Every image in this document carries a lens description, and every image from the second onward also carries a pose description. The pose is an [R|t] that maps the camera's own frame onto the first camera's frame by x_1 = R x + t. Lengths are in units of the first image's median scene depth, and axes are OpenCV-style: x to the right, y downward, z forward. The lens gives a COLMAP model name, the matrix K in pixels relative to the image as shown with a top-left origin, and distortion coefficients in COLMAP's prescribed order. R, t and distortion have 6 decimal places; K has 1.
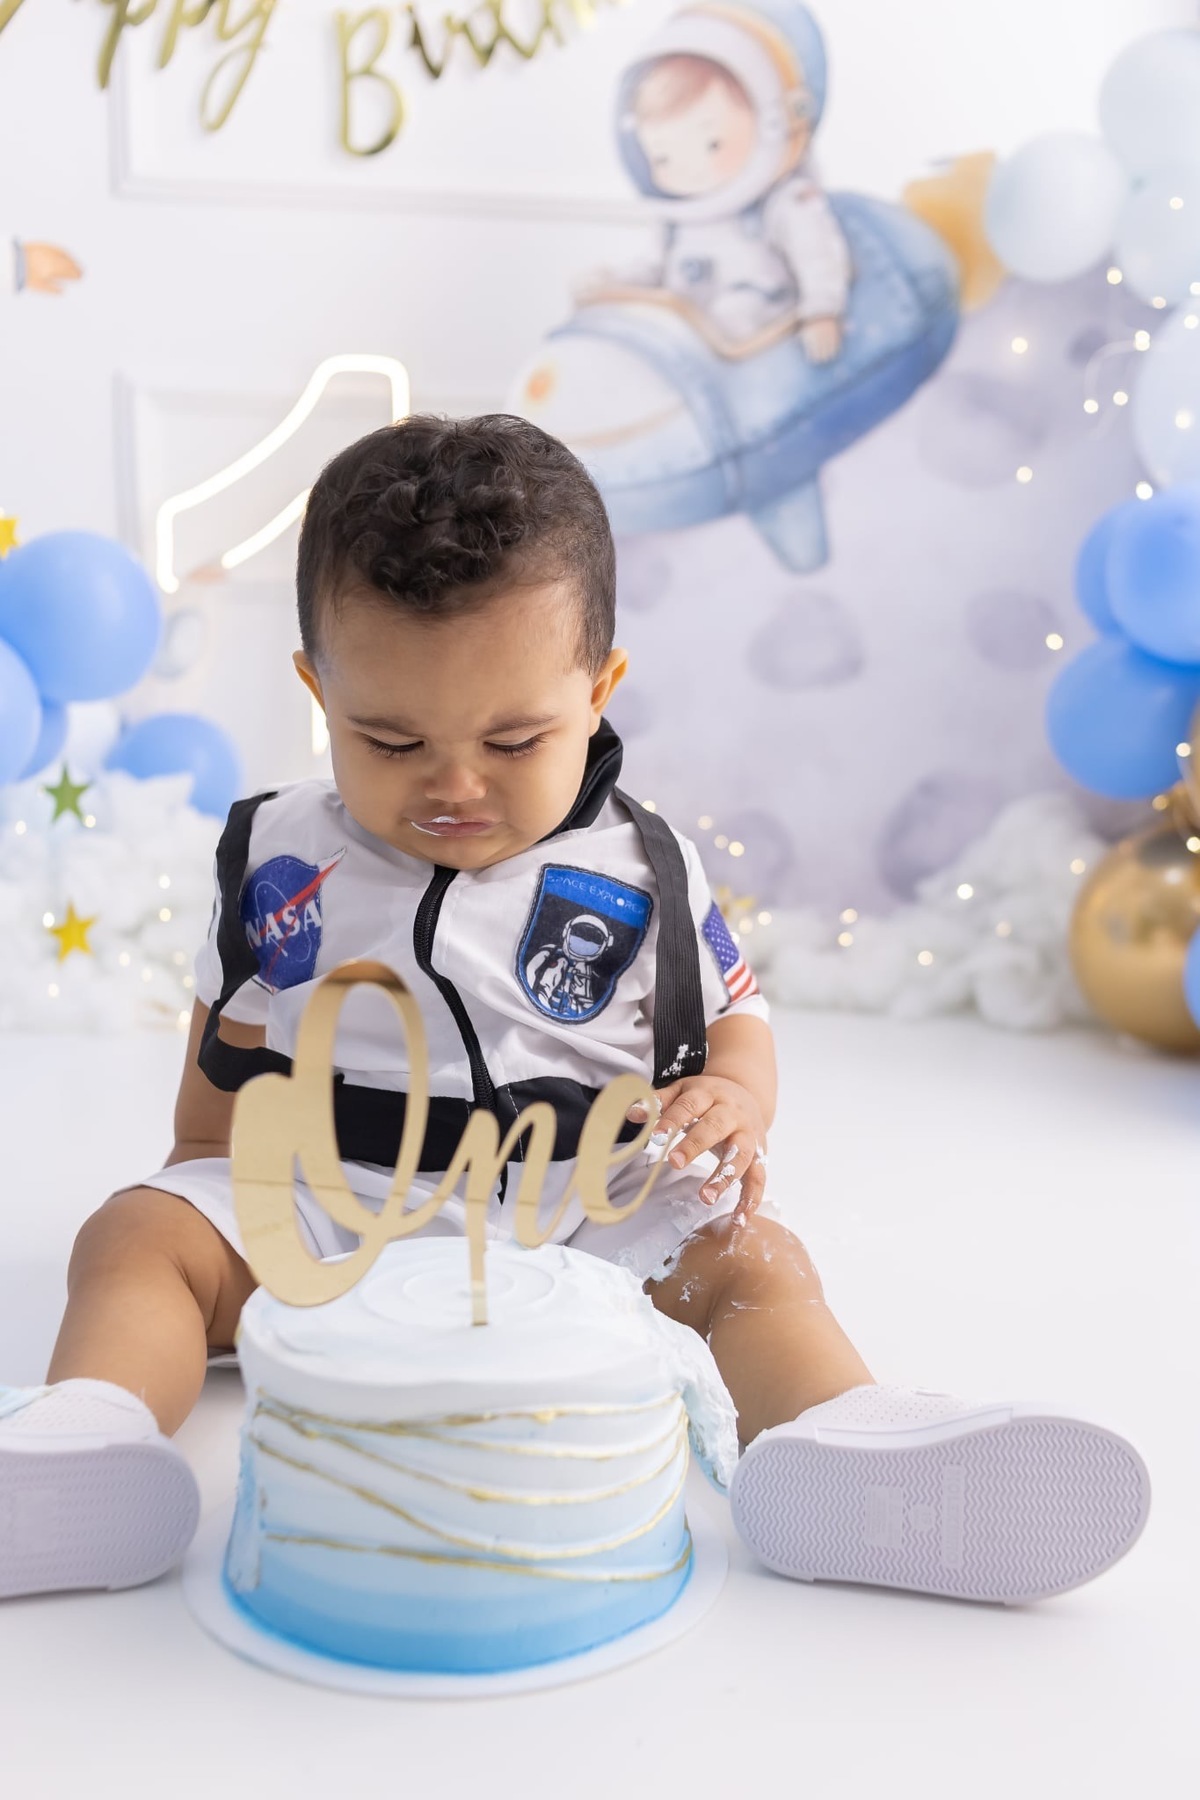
lens RADIAL K [[1820.1, 0, 613.0], [0, 1820.1, 924.6], [0, 0, 1]] dist [-0.000122, 0.006087]
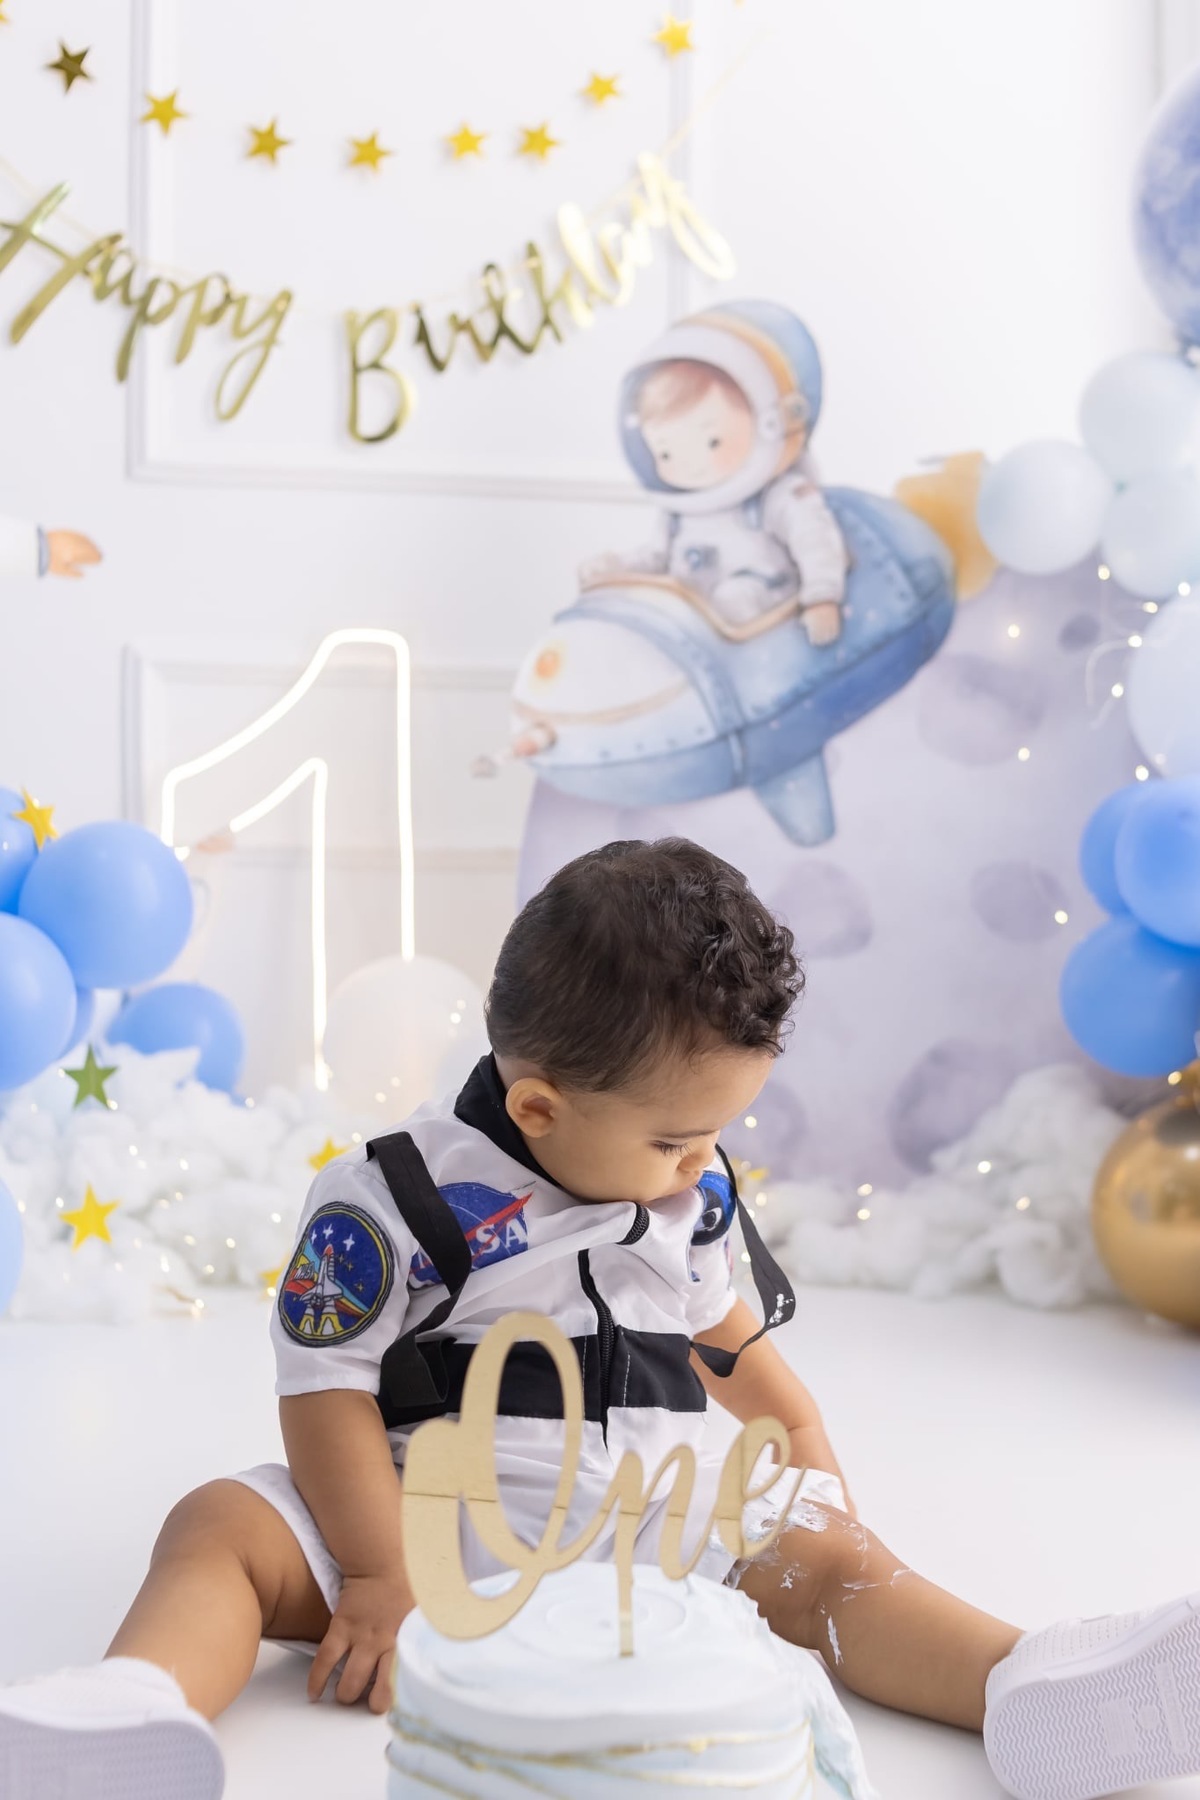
lens RADIAL K [[1948.9, 0, 601.8], [0, 1948.9, 845.5], [0, 0, 1]] dist [-0.004008, 0.000302]
pose [[0.999681, -0.004207, 0.024892, -0.038980], [0.008018, 0.987875, -0.155047, -0.025664], [-0.023938, 0.155197, 0.987593, -0.072915]]
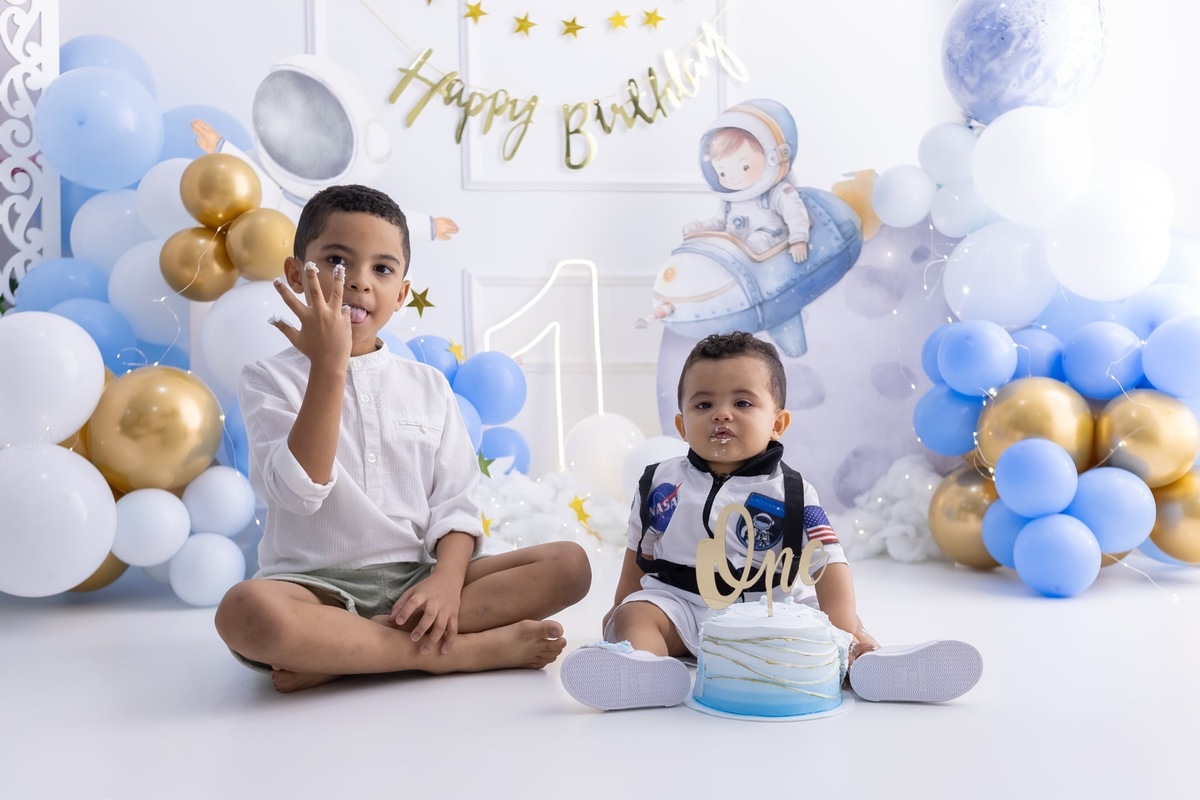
lens RADIAL K [[1153.1, 0, 597.3], [0, 1153.1, 406.2], [0, 0, 1]] dist [0.003933, -0.001941]
pose [[0.999622, -0.024665, -0.012153, -0.118273], [0.022999, 0.992249, -0.122121, 0.029566], [0.015071, 0.121796, 0.992441, -0.373186]]
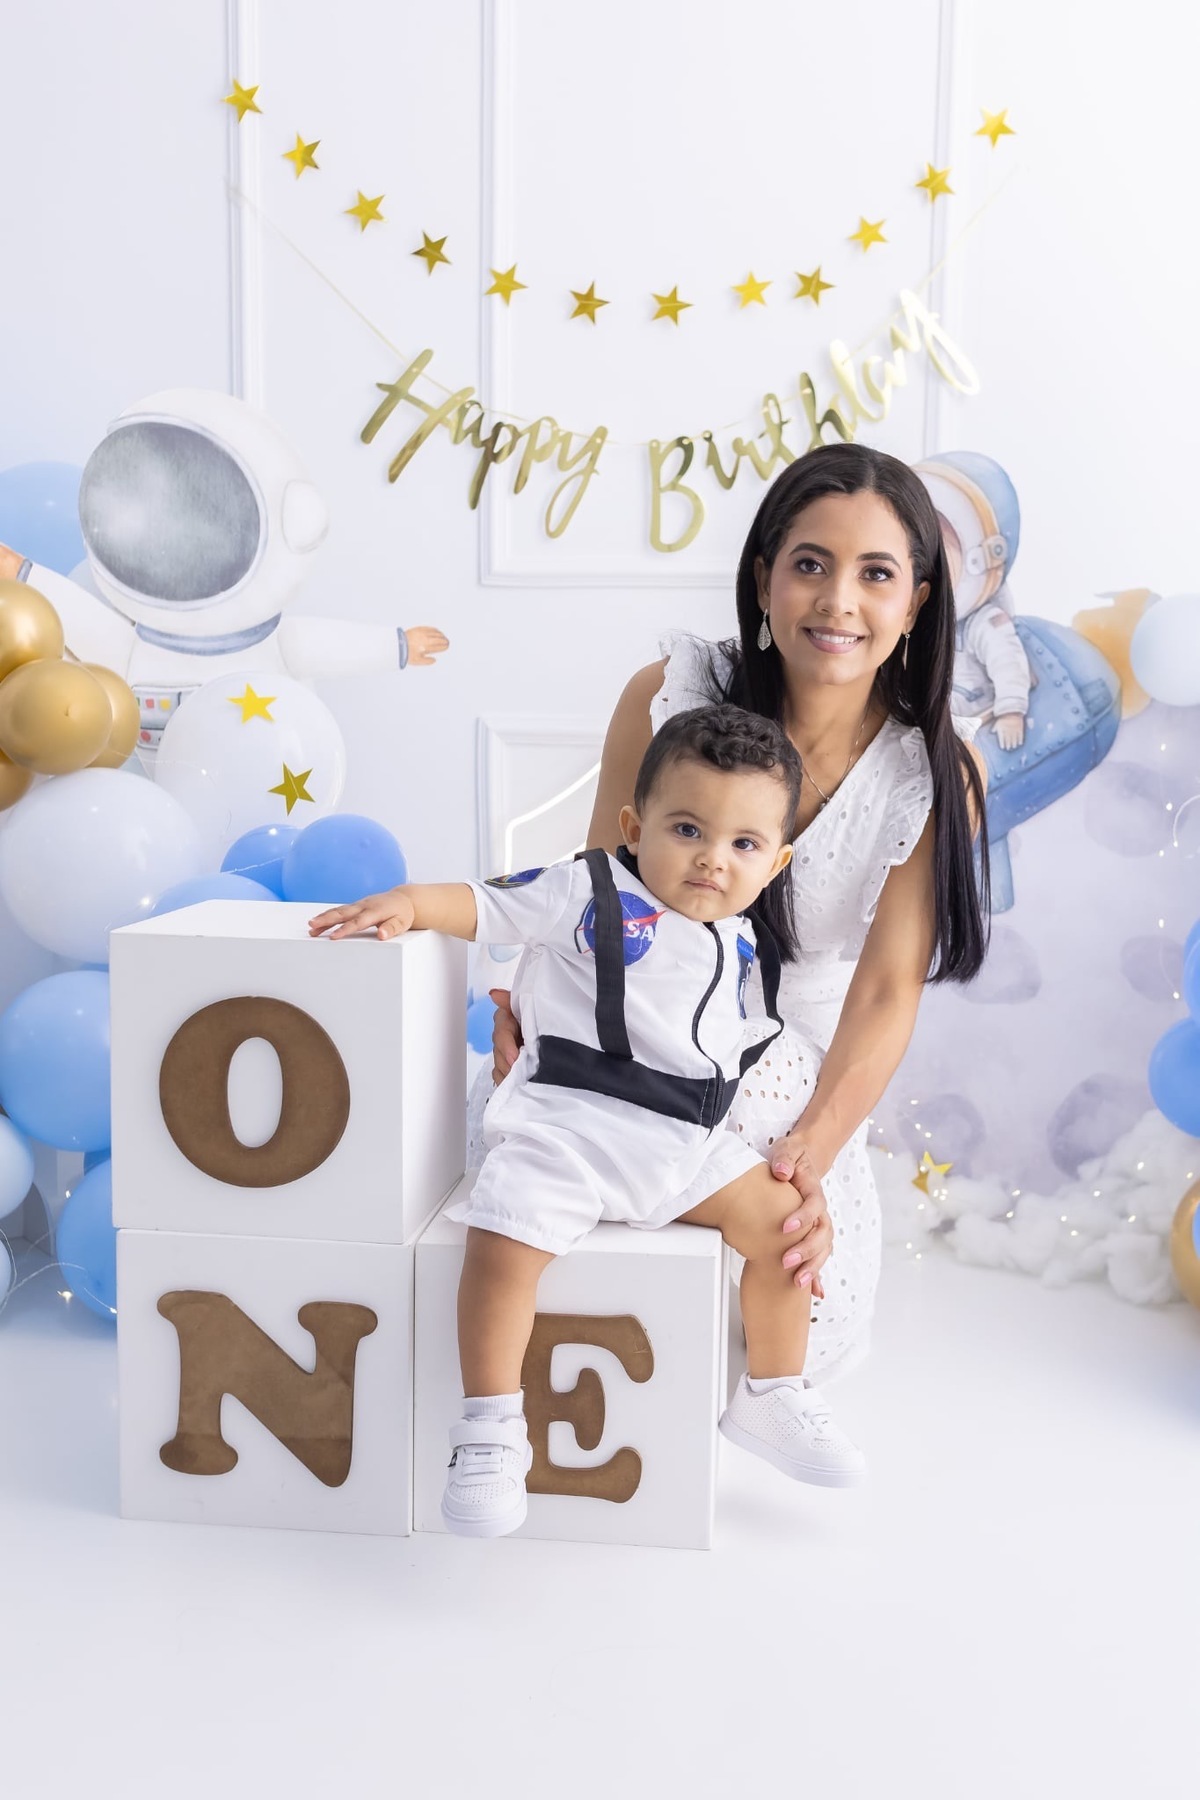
lens RADIAL K [[1863.7, 0, 614.2], [0, 1863.7, 910.8], [0, 0, 1]] dist [0.002434, -0.015262]
pose [[0.979227, 0.024352, -0.201302, 0.109434], [-0.030669, 0.999128, -0.028320, -0.151956], [0.200437, 0.033905, 0.979120, -0.322175]]
